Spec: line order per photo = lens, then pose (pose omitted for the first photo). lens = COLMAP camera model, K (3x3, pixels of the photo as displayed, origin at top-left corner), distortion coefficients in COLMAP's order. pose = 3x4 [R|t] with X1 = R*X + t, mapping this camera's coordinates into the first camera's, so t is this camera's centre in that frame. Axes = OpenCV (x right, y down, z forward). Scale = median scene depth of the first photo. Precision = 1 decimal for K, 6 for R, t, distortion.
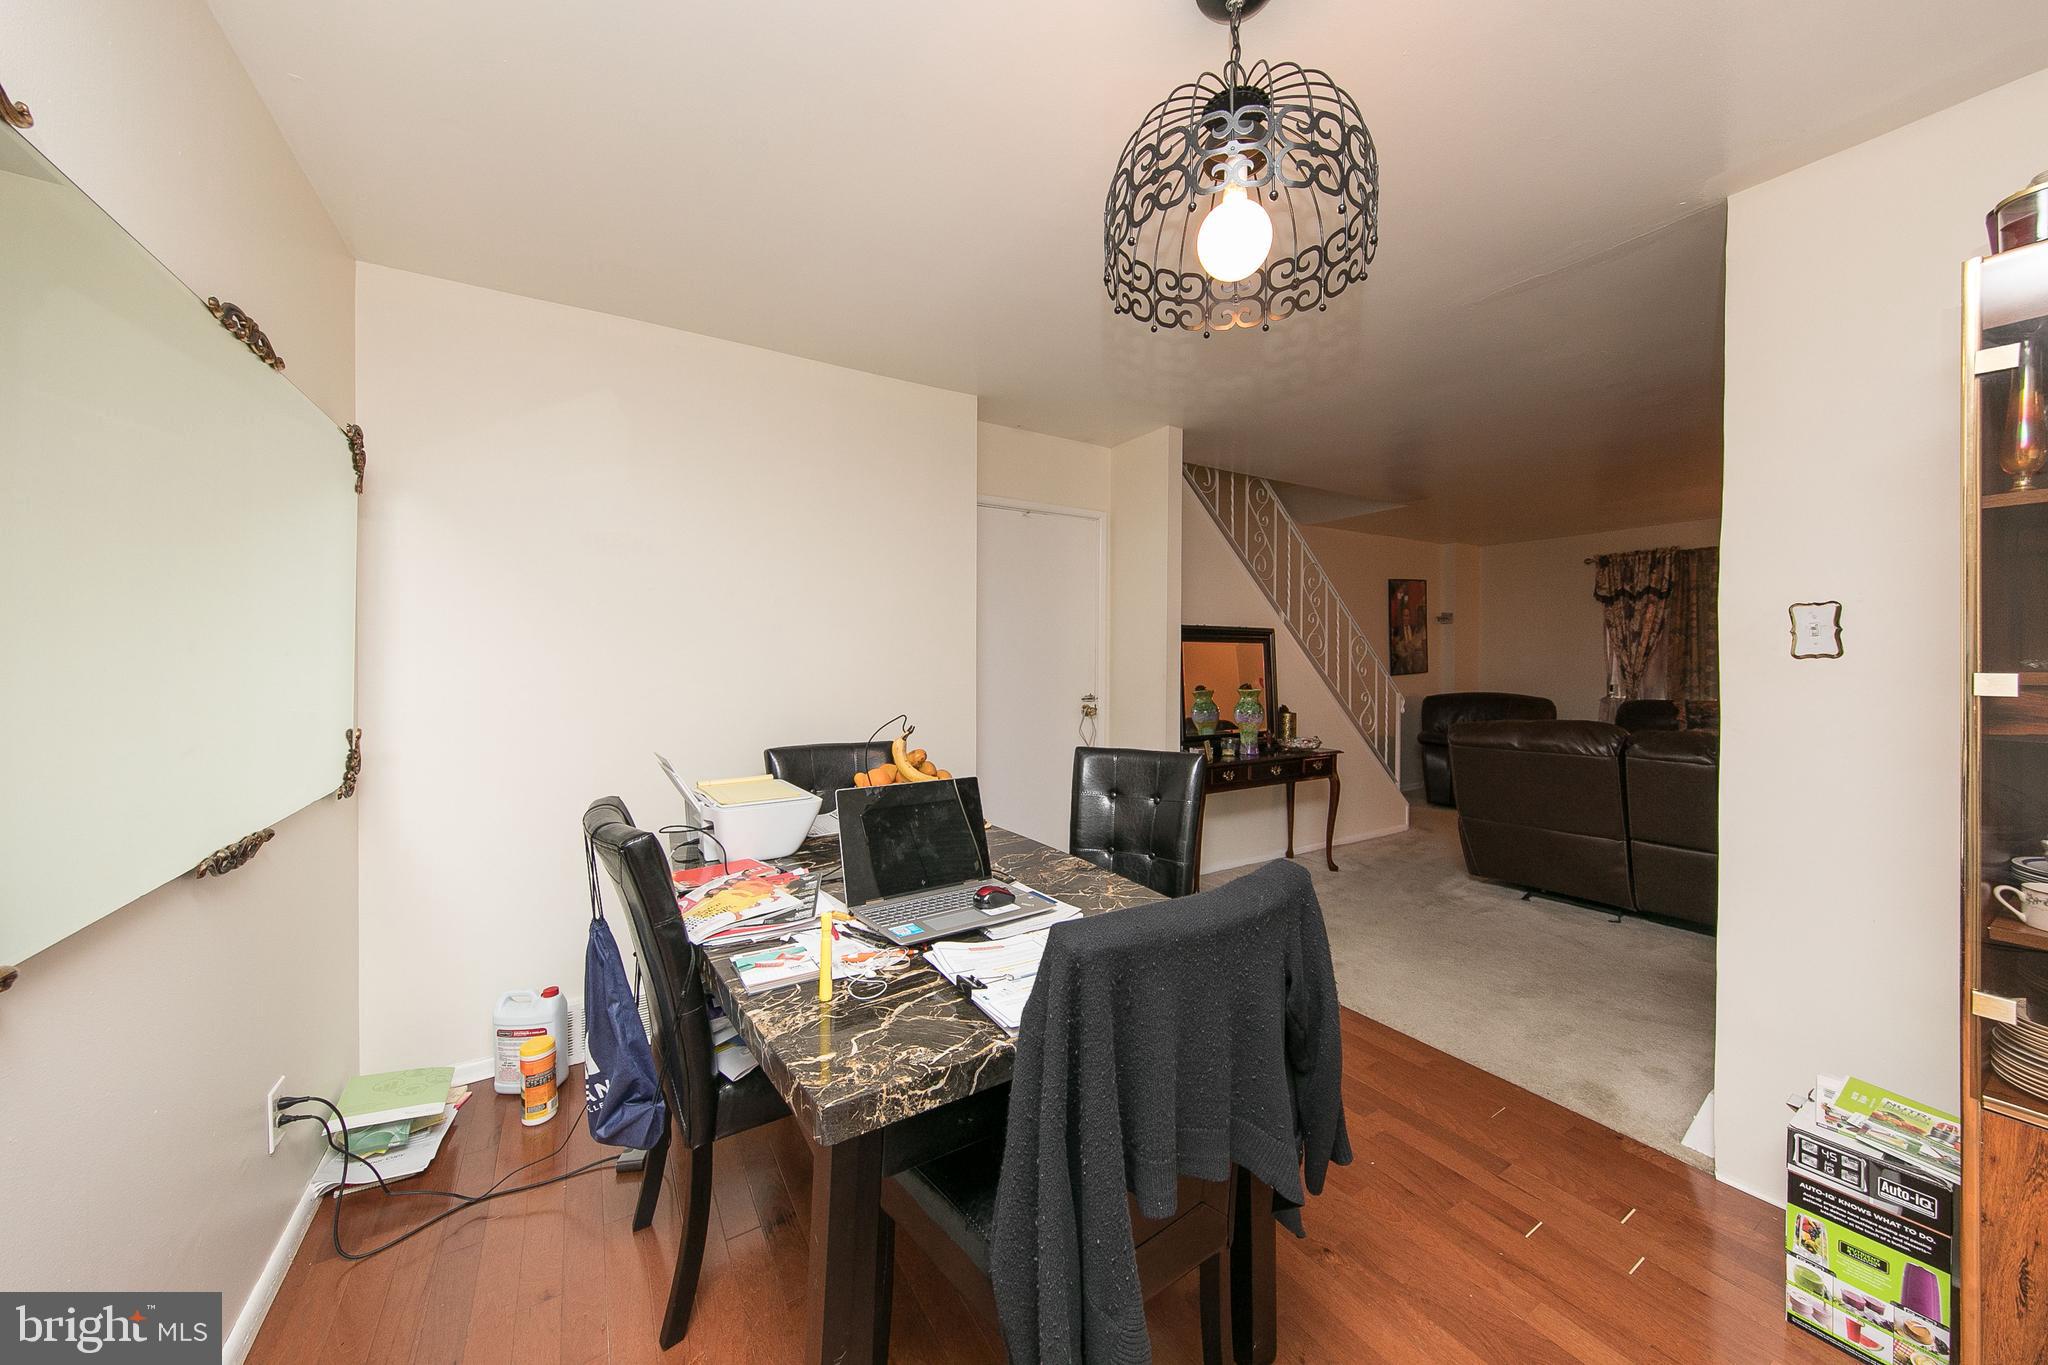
lens RADIAL K [[715.8, 0, 1035.2], [0, 715.8, 663.7], [0, 0, 1]] dist [0.003485, 0.000112]
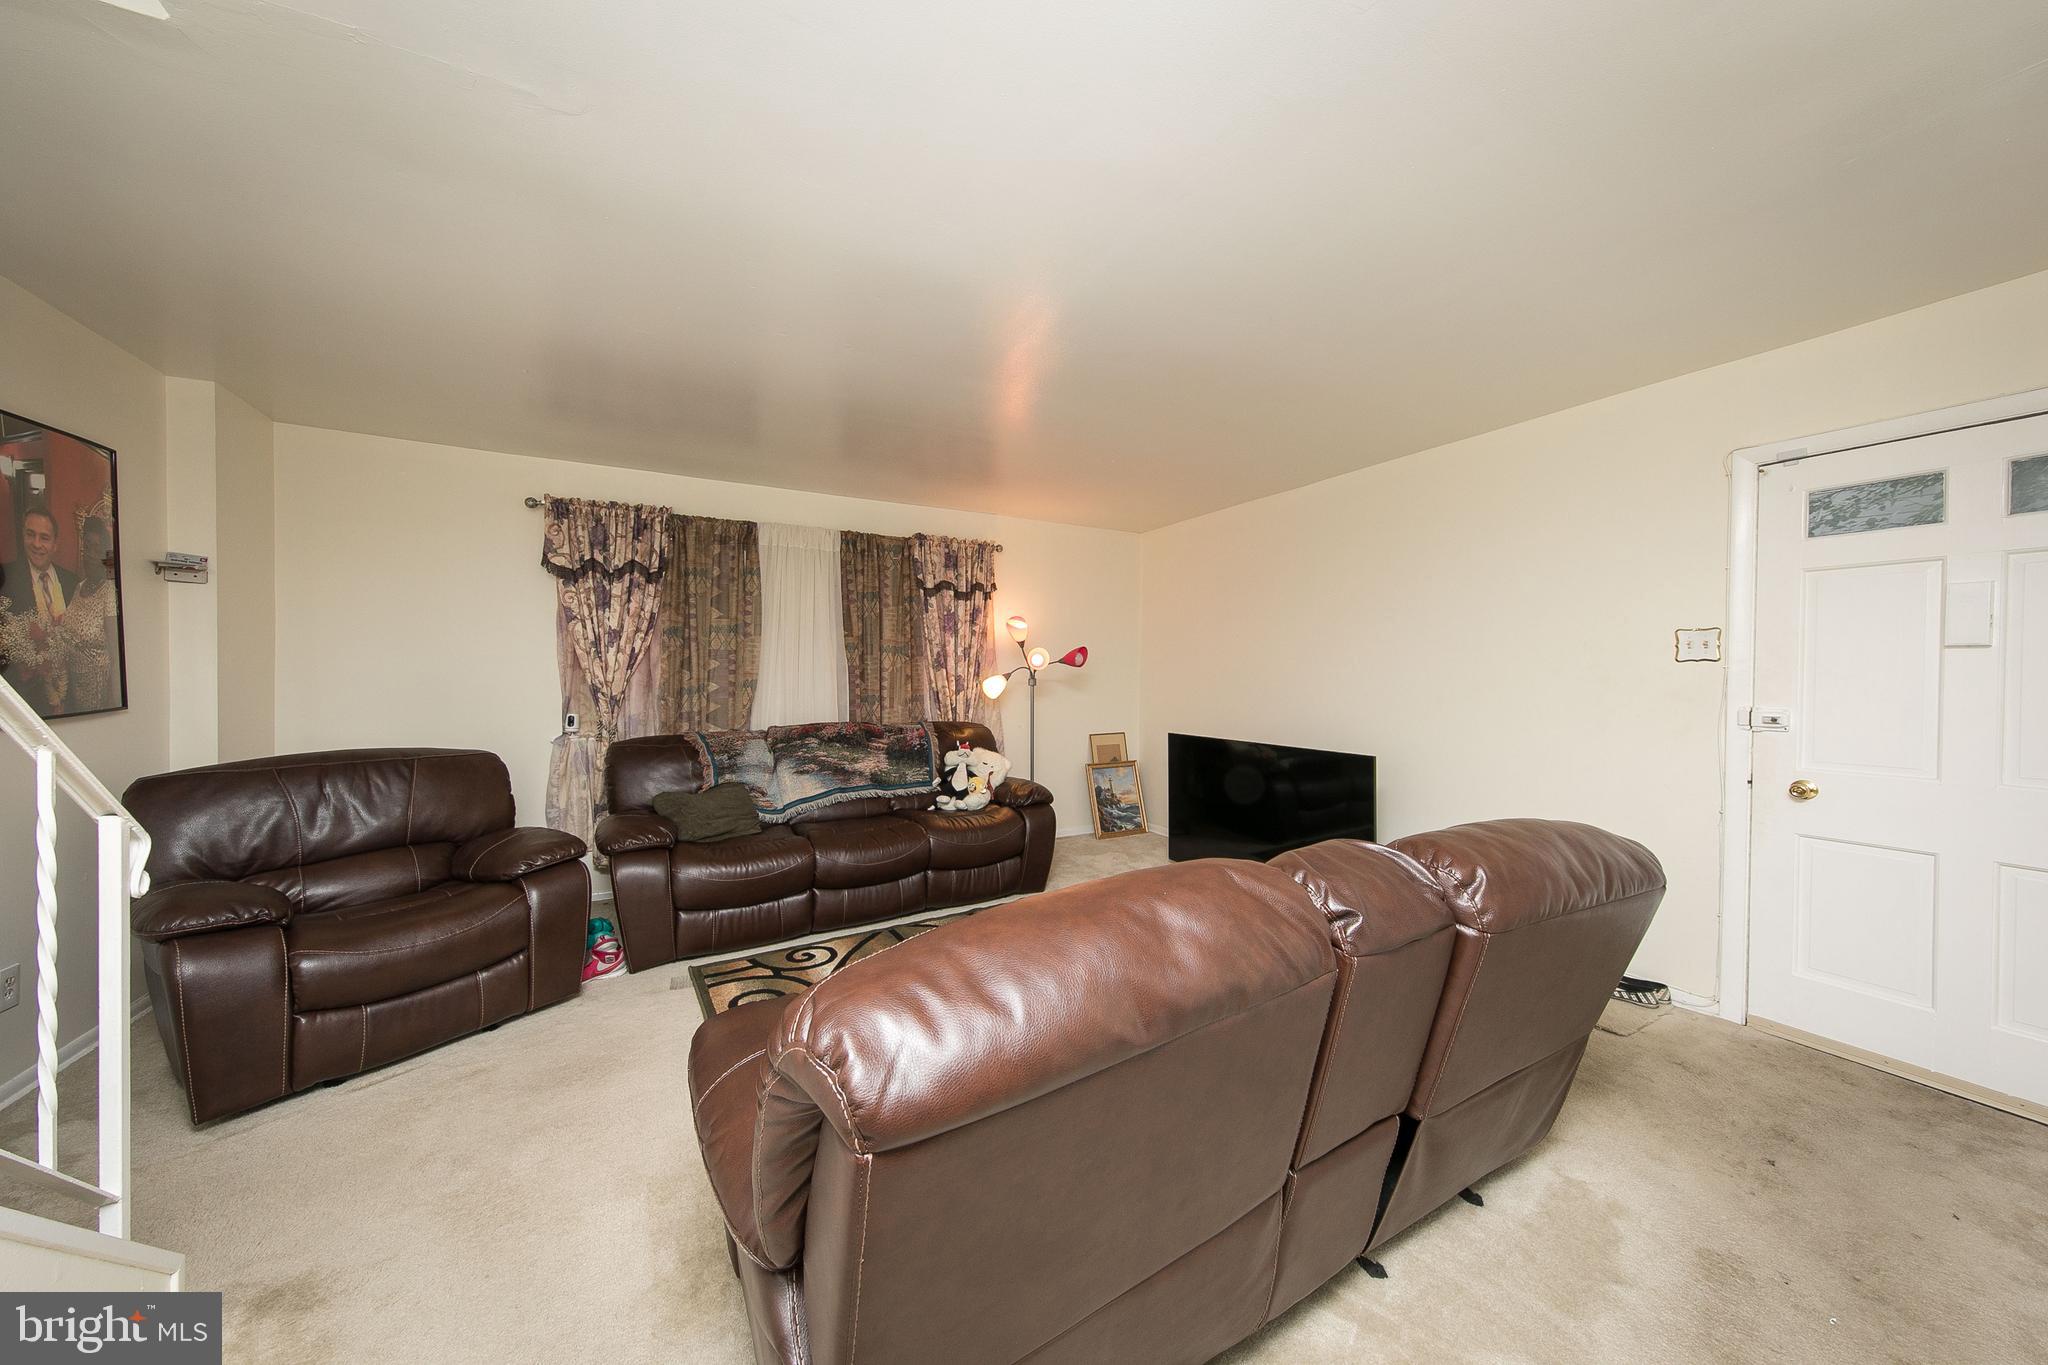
lens RADIAL K [[673.4, 0, 1035.0], [0, 673.4, 680.3], [0, 0, 1]] dist [0.001160, 0.000257]
pose [[0.047592, -0.009223, 0.998824, 0.262261], [0.005406, 0.999945, 0.008976, -0.003683], [-0.998852, 0.004973, 0.047640, 0.599281]]
